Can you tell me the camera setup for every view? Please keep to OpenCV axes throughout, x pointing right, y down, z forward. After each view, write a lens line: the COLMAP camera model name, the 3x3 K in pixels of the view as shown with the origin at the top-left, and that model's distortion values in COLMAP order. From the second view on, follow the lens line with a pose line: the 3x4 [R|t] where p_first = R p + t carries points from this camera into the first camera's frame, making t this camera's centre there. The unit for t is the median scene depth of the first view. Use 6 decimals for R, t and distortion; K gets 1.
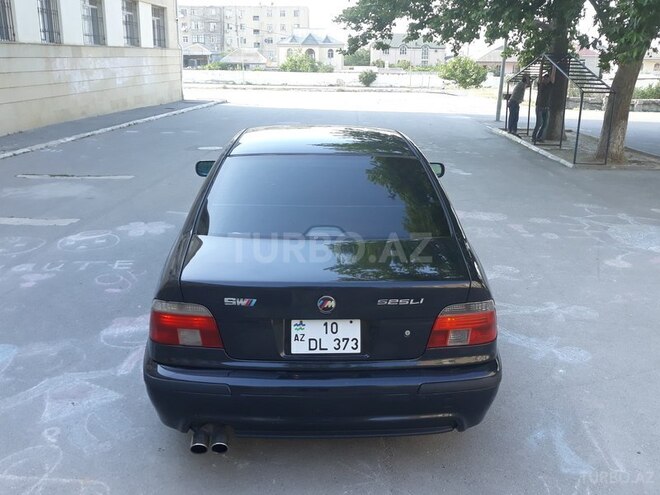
lens RADIAL K [[642.2, 0, 331.7], [0, 642.2, 249.2], [0, 0, 1]] dist [0.008087, 0.000000]
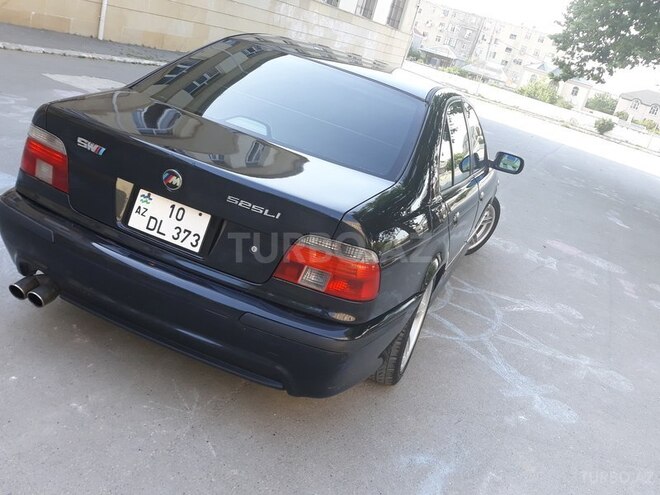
lens RADIAL K [[642.2, 0, 336.2], [0, 642.2, 244.5], [0, 0, 1]] dist [0.008087, 0.000000]
pose [[0.903938, 0.341246, -0.257775, 0.307228], [-0.344776, 0.938110, 0.032859, 0.044809], [0.253034, 0.059172, 0.965646, 0.172548]]
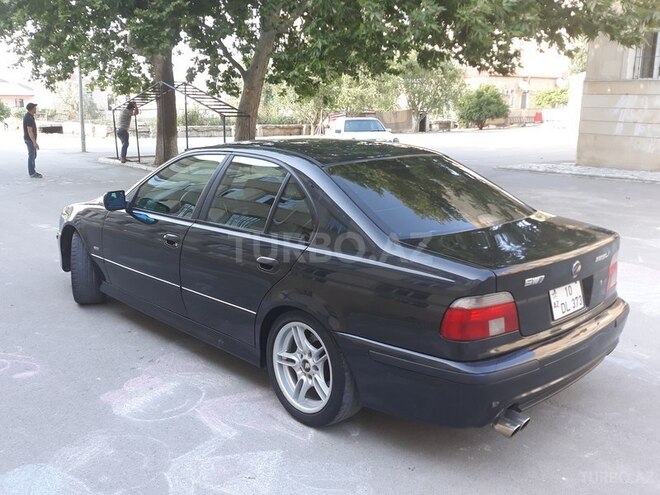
lens RADIAL K [[666.5, 0, 330.8], [0, 666.5, 248.7], [0, 0, 1]] dist [-0.019771, 0.000000]
pose [[0.740507, -0.151123, 0.654837, -0.807259], [0.184040, 0.982741, 0.018679, -0.040830], [-0.646358, 0.106685, 0.755539, 0.255468]]
